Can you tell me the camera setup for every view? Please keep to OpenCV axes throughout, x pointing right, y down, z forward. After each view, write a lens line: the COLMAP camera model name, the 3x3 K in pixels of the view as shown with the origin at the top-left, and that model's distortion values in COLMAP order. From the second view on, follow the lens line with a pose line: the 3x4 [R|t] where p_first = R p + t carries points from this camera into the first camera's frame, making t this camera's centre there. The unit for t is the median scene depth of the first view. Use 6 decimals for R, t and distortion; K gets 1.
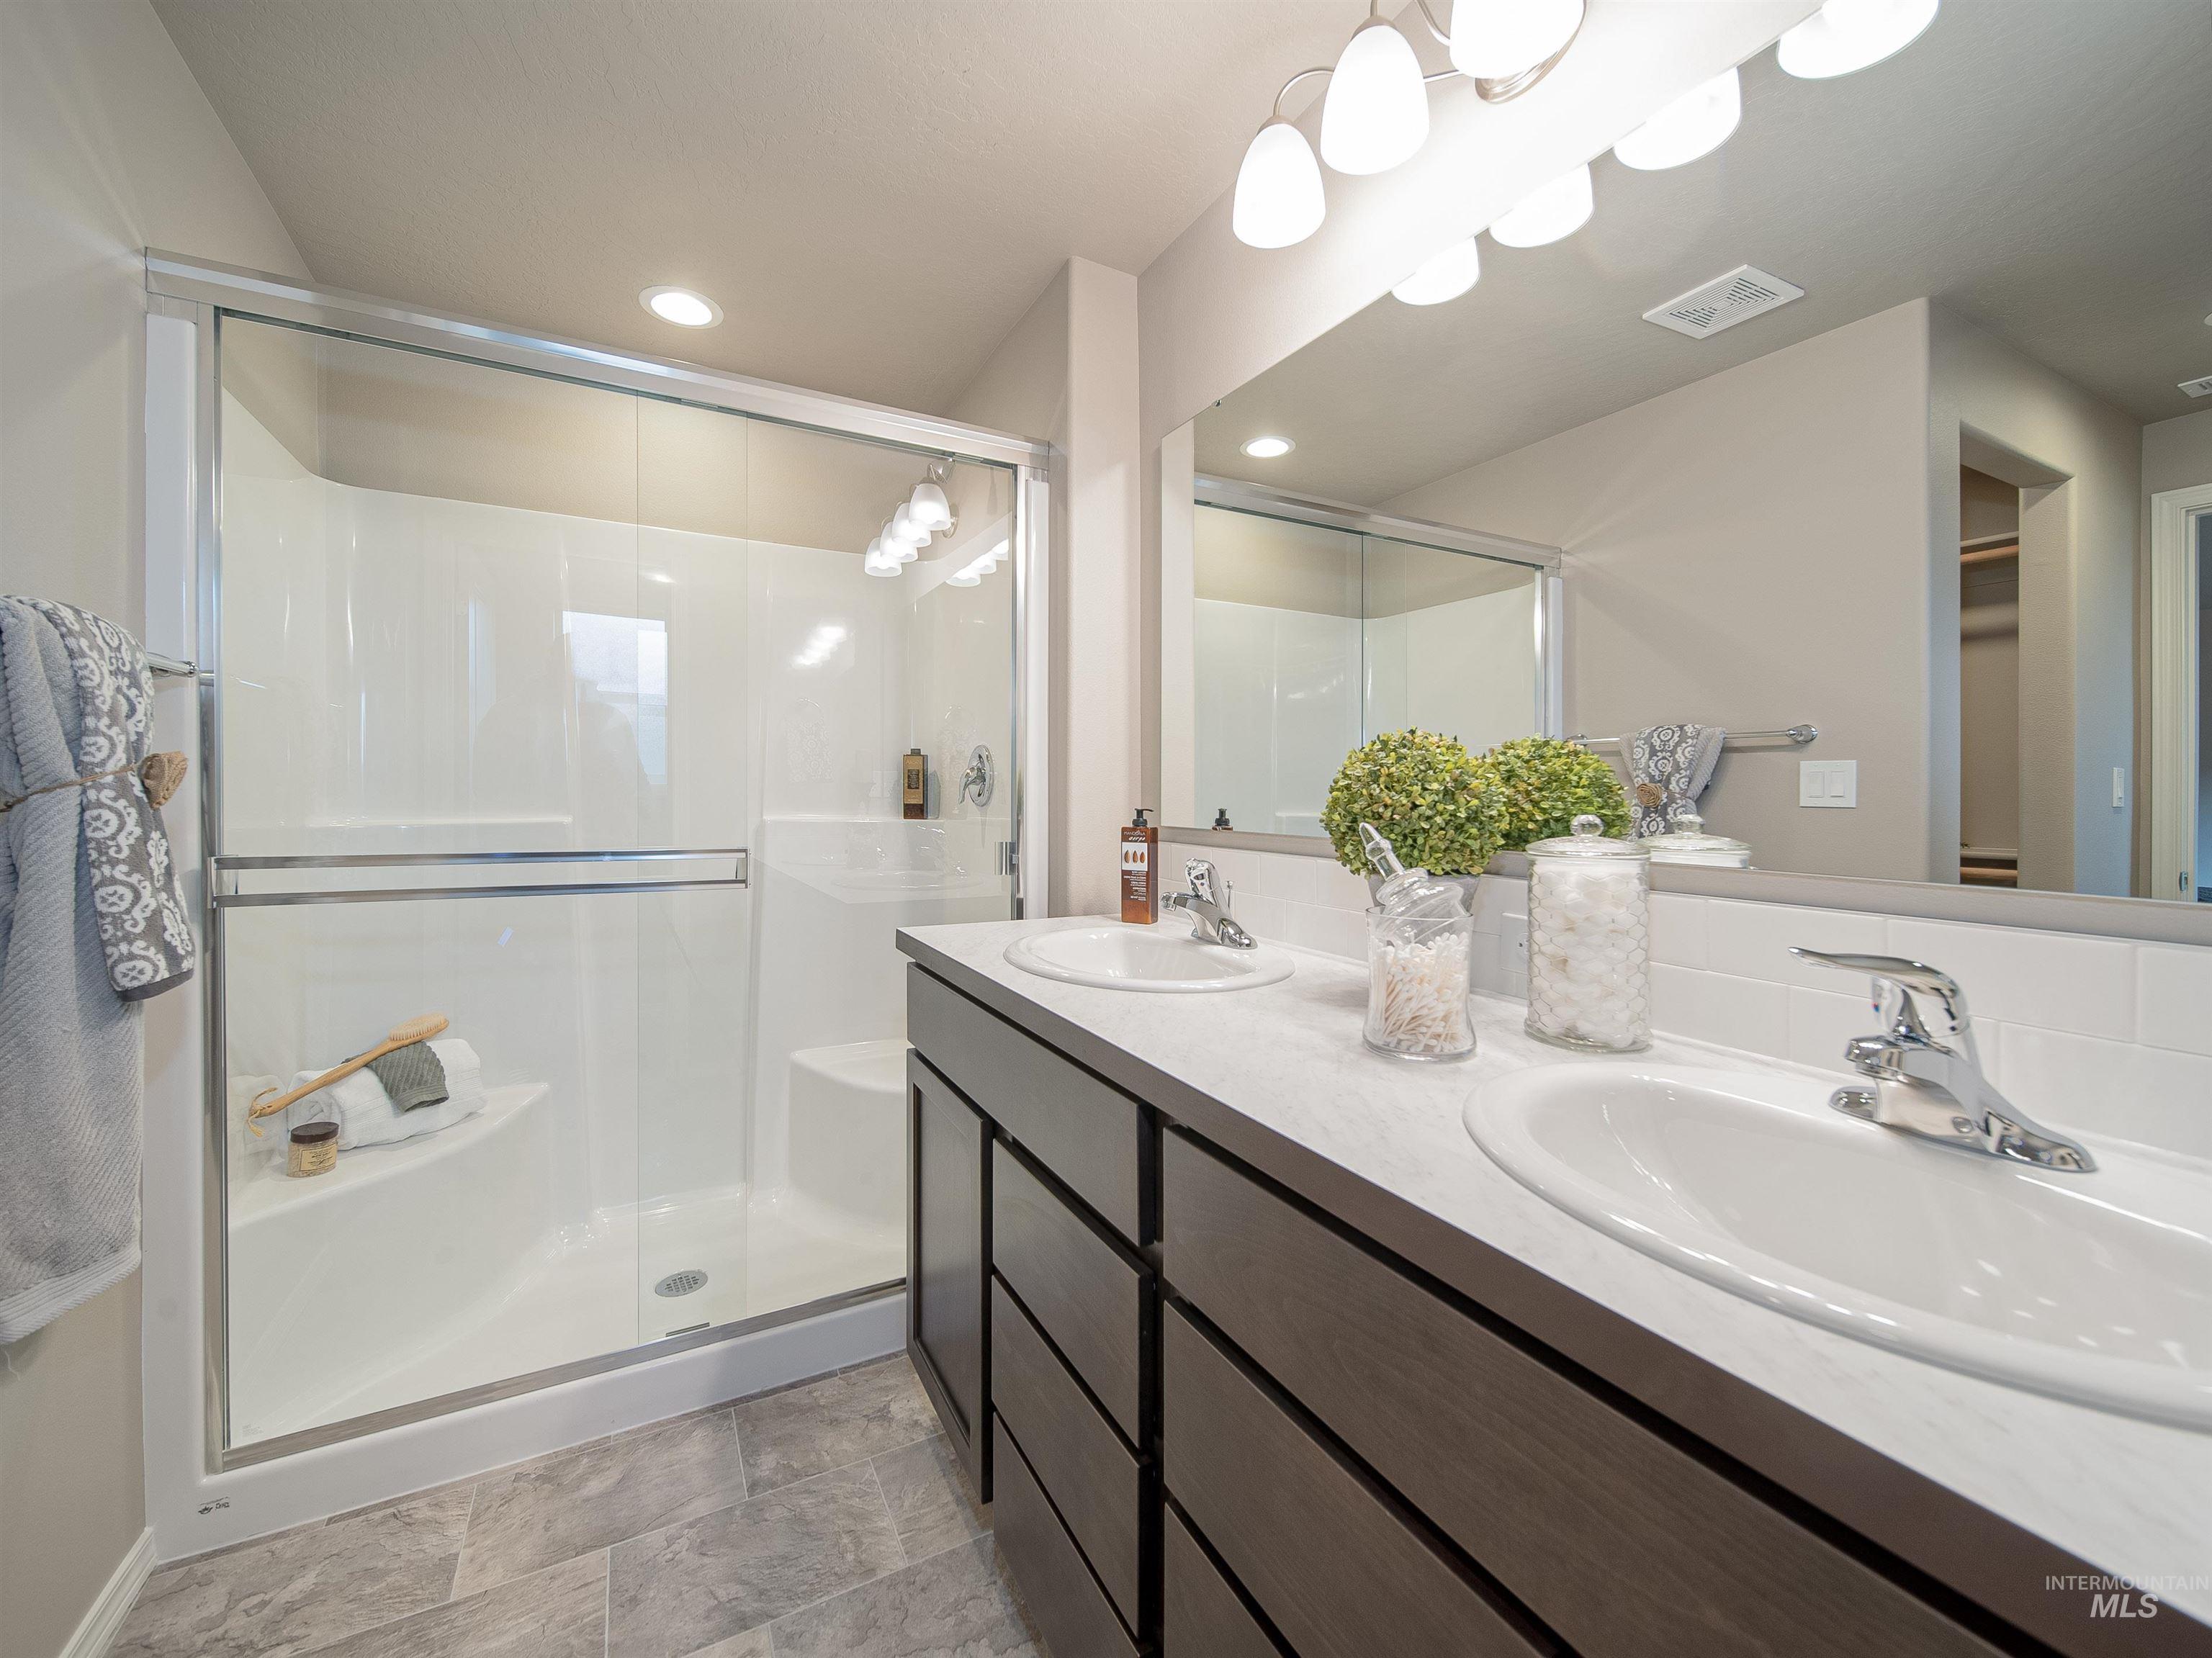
lens RADIAL K [[878.6, 0, 1106.0], [0, 878.6, 829.0], [0, 0, 1]] dist [0.000012, -0.000084]
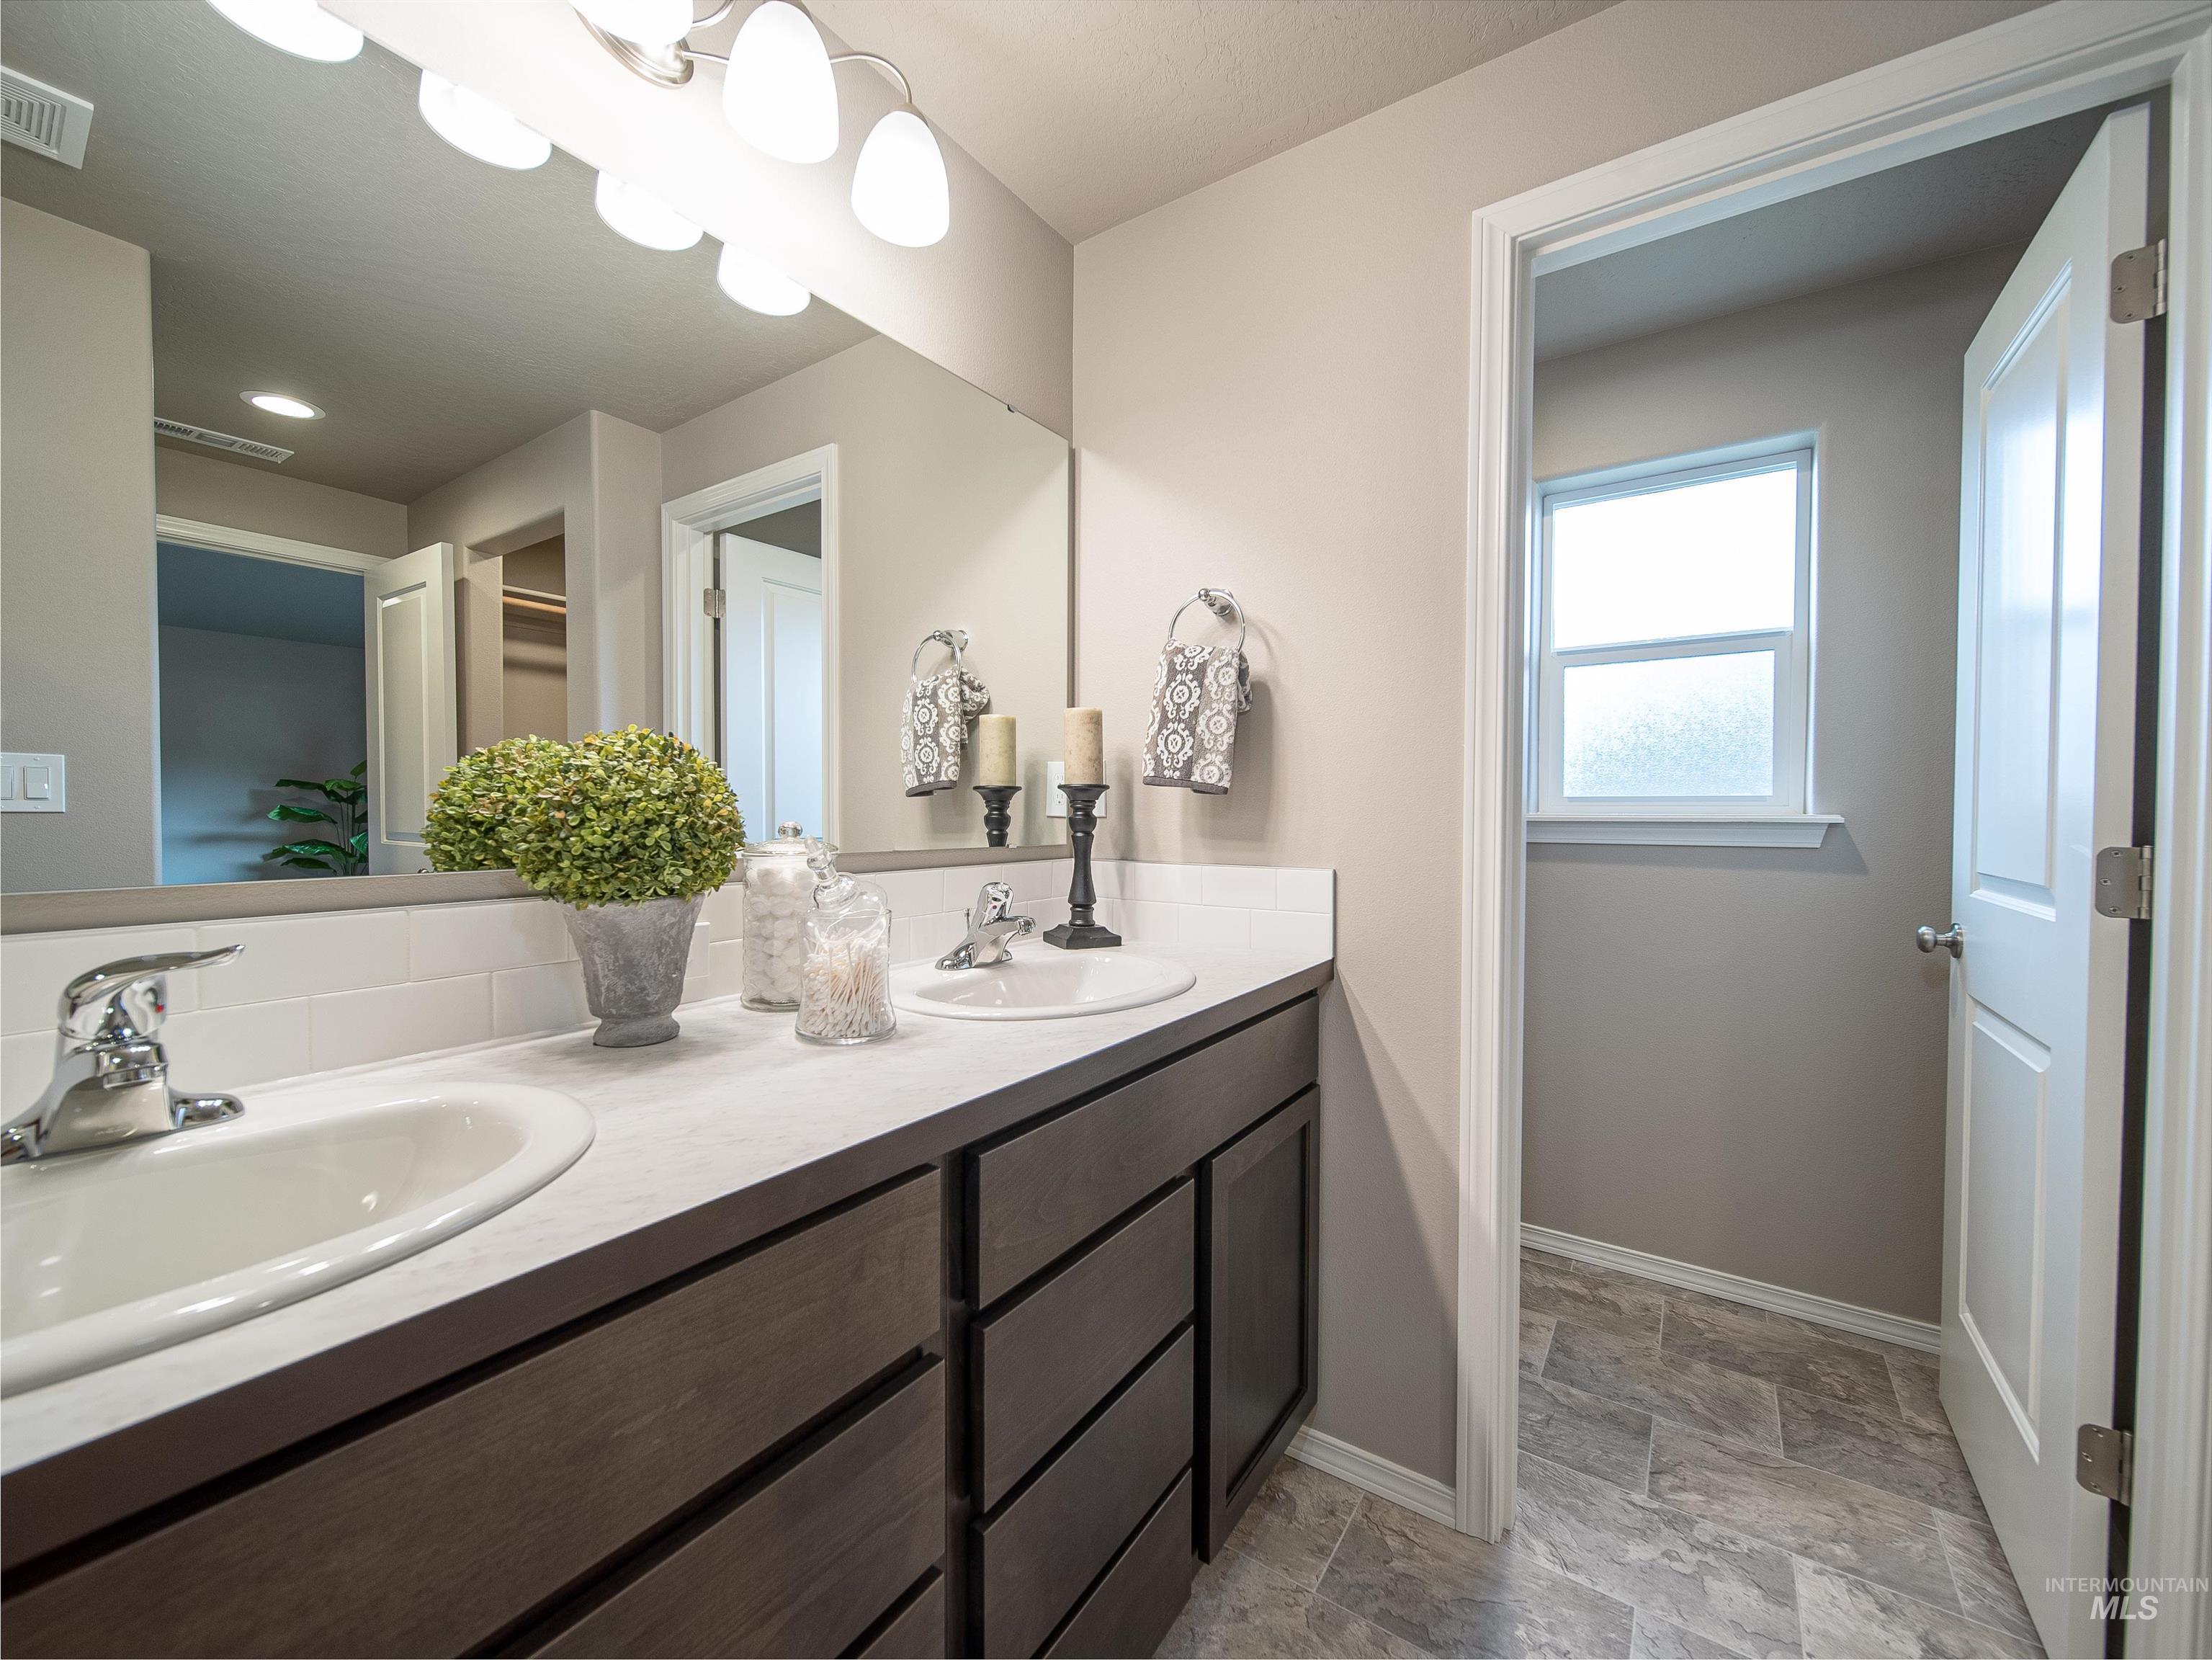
lens RADIAL K [[896.8, 0, 1106.0], [0, 896.8, 830.0], [0, 0, 1]] dist [0.000640, 0.000025]
pose [[-0.458358, -0.042220, 0.887764, -0.832775], [0.011389, 0.998510, 0.053366, -0.065586], [-0.888695, 0.034571, -0.457195, 1.279510]]
